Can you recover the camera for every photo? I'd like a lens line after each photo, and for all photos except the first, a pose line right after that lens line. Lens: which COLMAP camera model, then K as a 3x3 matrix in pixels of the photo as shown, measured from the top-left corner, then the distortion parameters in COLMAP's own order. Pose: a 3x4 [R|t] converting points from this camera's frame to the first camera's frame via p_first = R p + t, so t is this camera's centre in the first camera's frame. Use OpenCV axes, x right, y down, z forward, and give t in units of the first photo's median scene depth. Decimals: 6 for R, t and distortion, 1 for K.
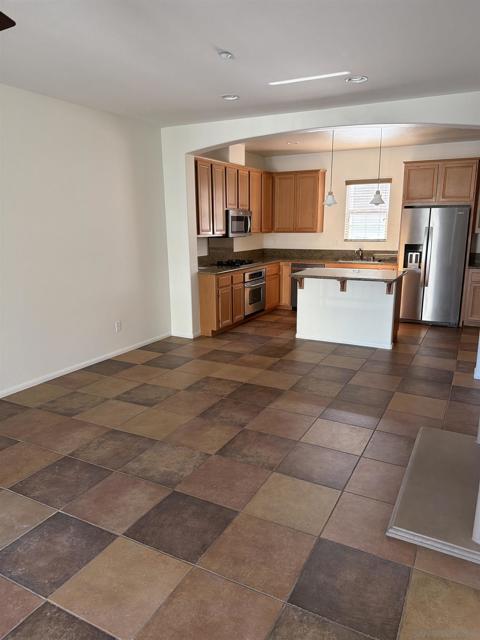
lens RADIAL K [[444.7, 0, 245.0], [0, 444.7, 318.3], [0, 0, 1]] dist [0.052004, -0.067279]
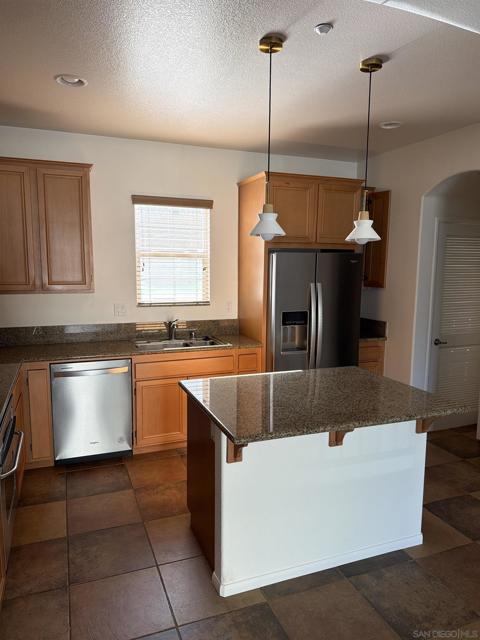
lens RADIAL K [[445.1, 0, 240.0], [0, 445.1, 320.0], [0, 0, 1]] dist [0.060549, -0.061986]
pose [[0.659112, -0.081181, 0.747651, -0.102174], [0.145333, 0.989166, -0.020718, -0.134040], [-0.737869, 0.122314, 0.663769, 0.581068]]
